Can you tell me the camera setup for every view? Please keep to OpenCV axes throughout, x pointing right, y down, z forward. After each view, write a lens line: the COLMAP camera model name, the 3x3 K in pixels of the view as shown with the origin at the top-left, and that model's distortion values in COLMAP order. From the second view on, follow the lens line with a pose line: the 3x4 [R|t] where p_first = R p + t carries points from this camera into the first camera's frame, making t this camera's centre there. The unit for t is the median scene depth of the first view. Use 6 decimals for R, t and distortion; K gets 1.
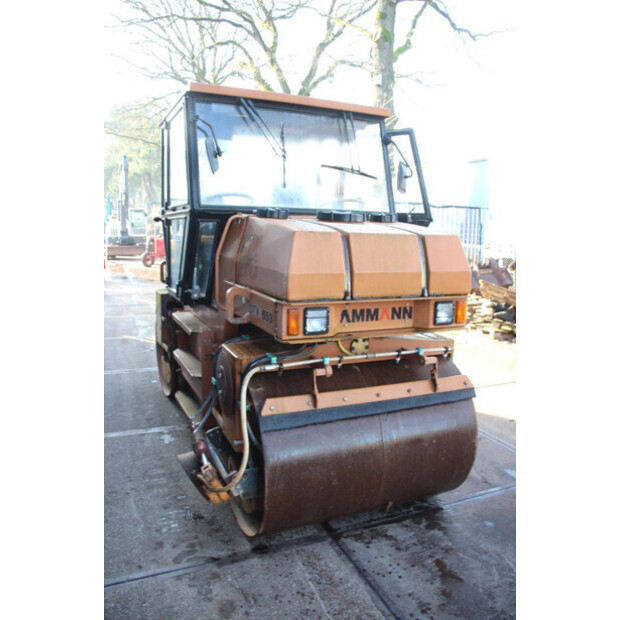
lens RADIAL K [[494.0, 0, 319.1], [0, 494.0, 324.3], [0, 0, 1]] dist [-0.235731, 0.238885]
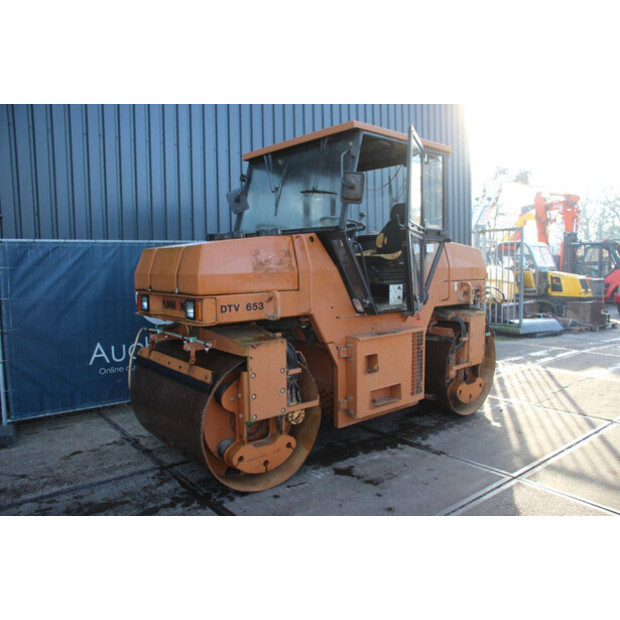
lens RADIAL K [[504.6, 0, 321.7], [0, 504.6, 309.1], [0, 0, 1]] dist [-0.175675, 0.148406]
pose [[0.280801, 0.055959, -0.958133, 1.536419], [-0.174357, 0.984662, 0.006410, -0.093007], [0.943796, 0.165258, 0.286251, 0.992474]]
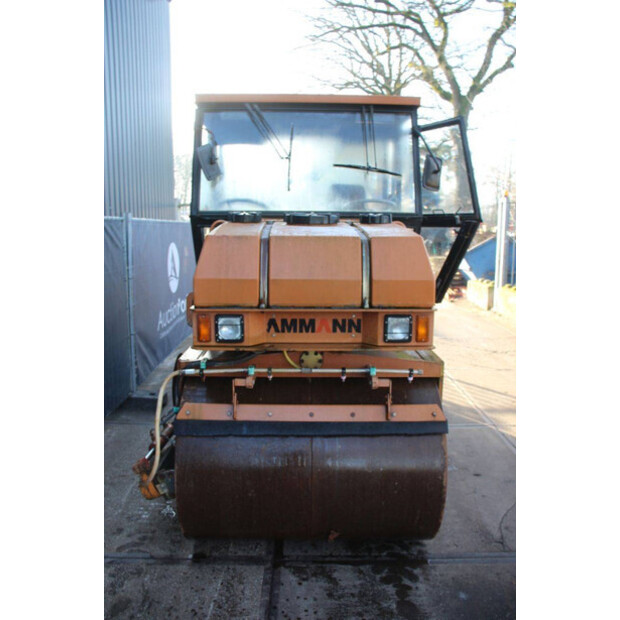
lens RADIAL K [[504.6, 0, 321.7], [0, 504.6, 309.1], [0, 0, 1]] dist [-0.175675, 0.148406]
pose [[0.922938, 0.043062, -0.382532, 0.470339], [-0.060511, 0.997599, -0.033695, -0.019441], [0.380163, 0.054246, 0.923327, 0.142394]]
